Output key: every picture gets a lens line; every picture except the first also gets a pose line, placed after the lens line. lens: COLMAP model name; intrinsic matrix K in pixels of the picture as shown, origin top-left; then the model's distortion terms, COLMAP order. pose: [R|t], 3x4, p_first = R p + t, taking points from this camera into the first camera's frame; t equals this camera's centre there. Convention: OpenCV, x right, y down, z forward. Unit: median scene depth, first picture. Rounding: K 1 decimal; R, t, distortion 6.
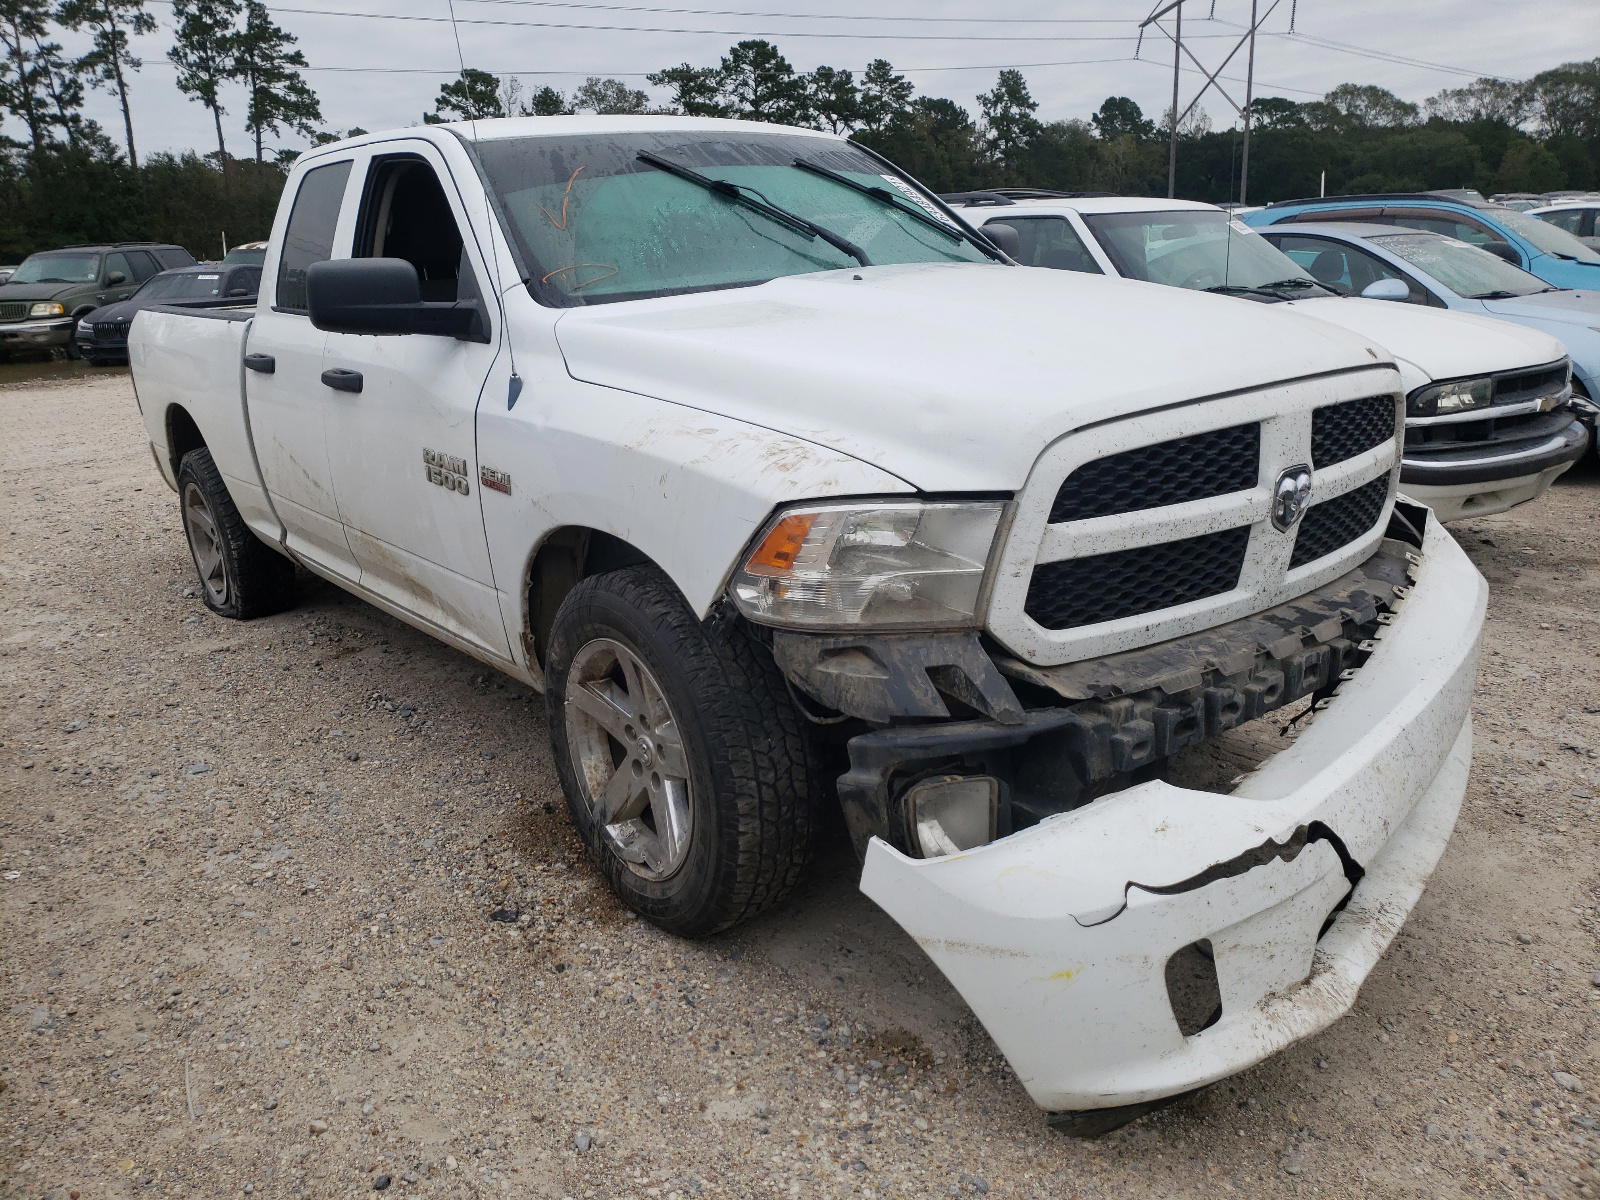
lens RADIAL K [[1226.3, 0, 799.6], [0, 1226.3, 572.2], [0, 0, 1]] dist [0.015481, -0.006210]
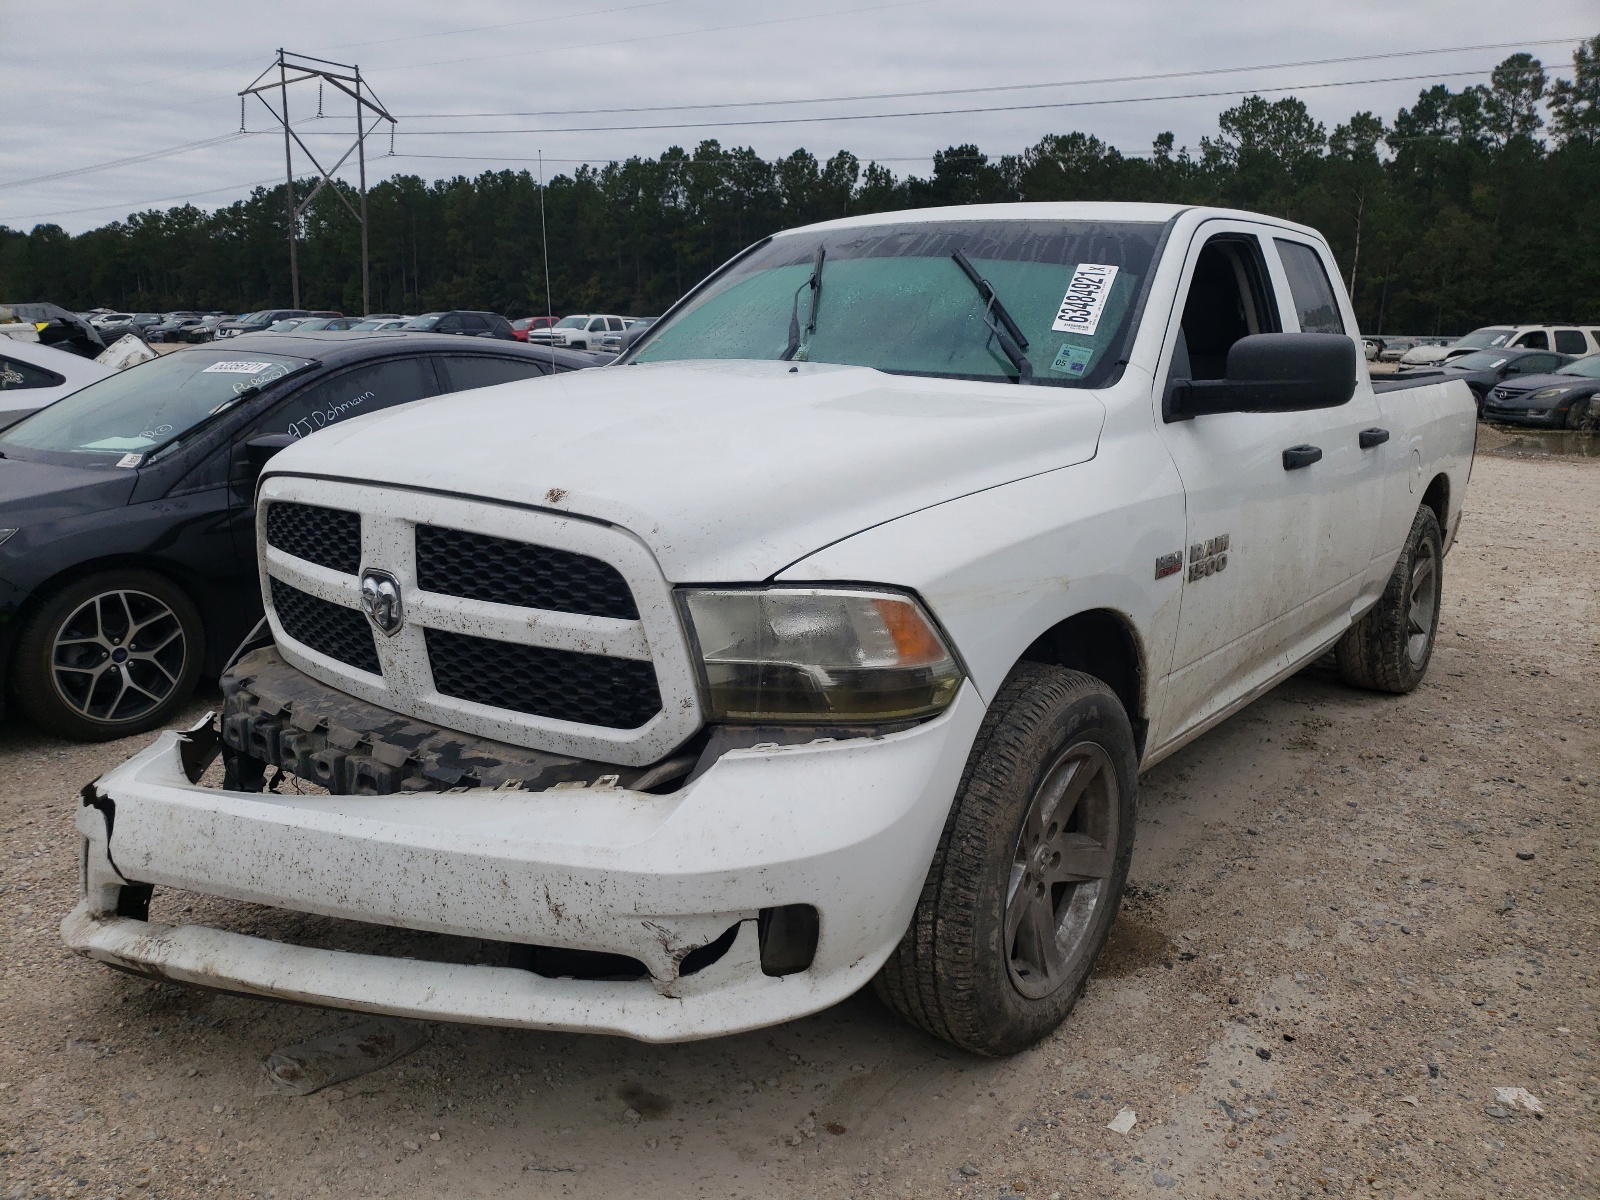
lens RADIAL K [[1227.2, 0, 800.0], [0, 1227.2, 600.0], [0, 0, 1]] dist [0.015511, -0.002649]
pose [[0.265005, 0.250577, -0.931119, 1.426592], [-0.287465, 0.942264, 0.171762, -0.332494], [0.920400, 0.222146, 0.321737, 1.002255]]
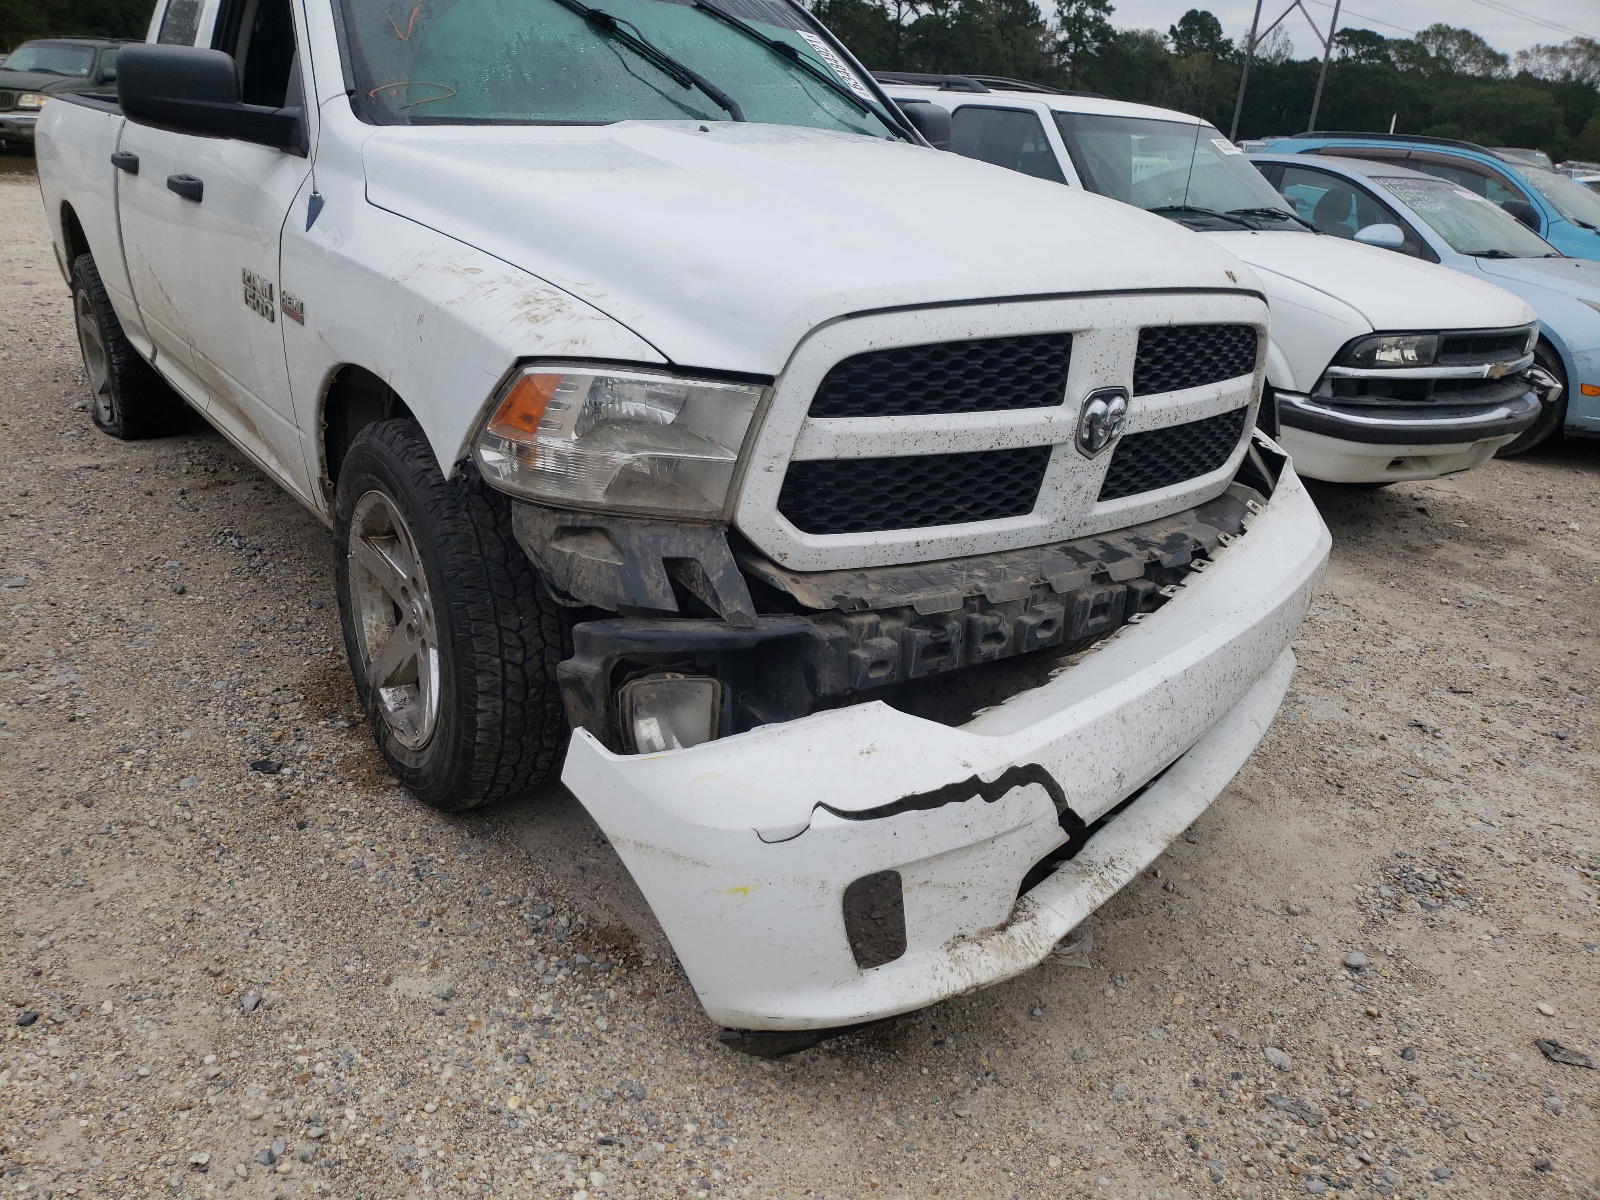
lens RADIAL K [[1227.2, 0, 800.0], [0, 1227.2, 600.0], [0, 0, 1]] dist [0.015511, -0.002649]
pose [[0.993229, 0.116094, 0.004187, 0.188575], [-0.115890, 0.987698, 0.104991, 0.000705], [0.008054, -0.104765, 0.994464, 0.068284]]
